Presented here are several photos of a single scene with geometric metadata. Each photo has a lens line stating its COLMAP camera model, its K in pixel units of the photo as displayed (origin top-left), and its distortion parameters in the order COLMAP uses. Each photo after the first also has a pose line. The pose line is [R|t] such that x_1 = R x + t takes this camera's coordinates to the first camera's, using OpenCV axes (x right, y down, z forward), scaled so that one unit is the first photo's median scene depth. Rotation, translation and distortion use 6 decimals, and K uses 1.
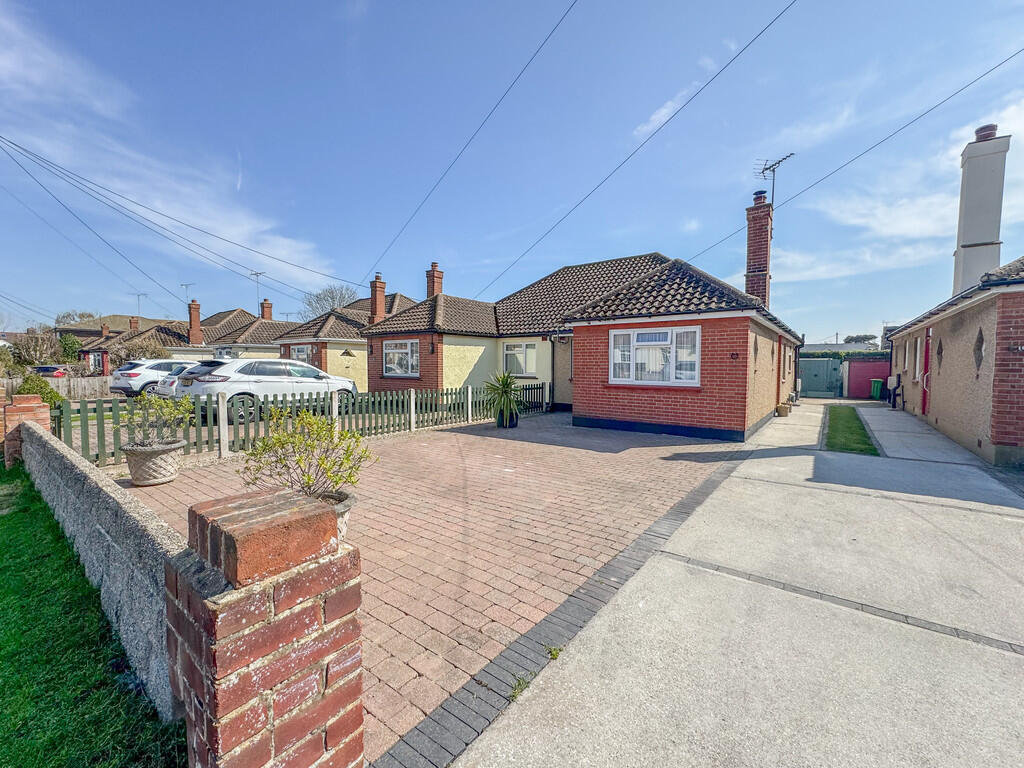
lens RADIAL K [[416.7, 0, 512.0], [0, 416.7, 384.0], [0, 0, 1]] dist [-0.001326, -0.000010]
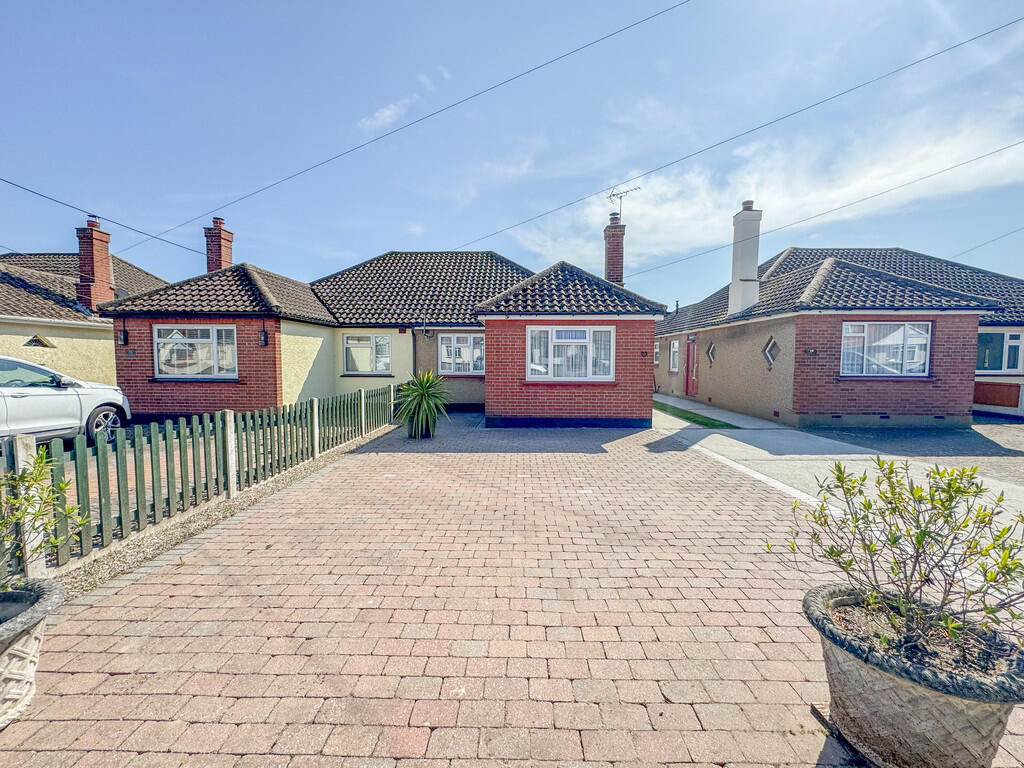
lens RADIAL K [[406.9, 0, 512.0], [0, 406.9, 384.0], [0, 0, 1]] dist [-0.002208, -0.000042]
pose [[0.812615, -0.037007, 0.581625, -0.335038], [0.027095, 0.999302, 0.025727, -0.018434], [-0.582171, -0.005148, 0.813050, 0.239684]]
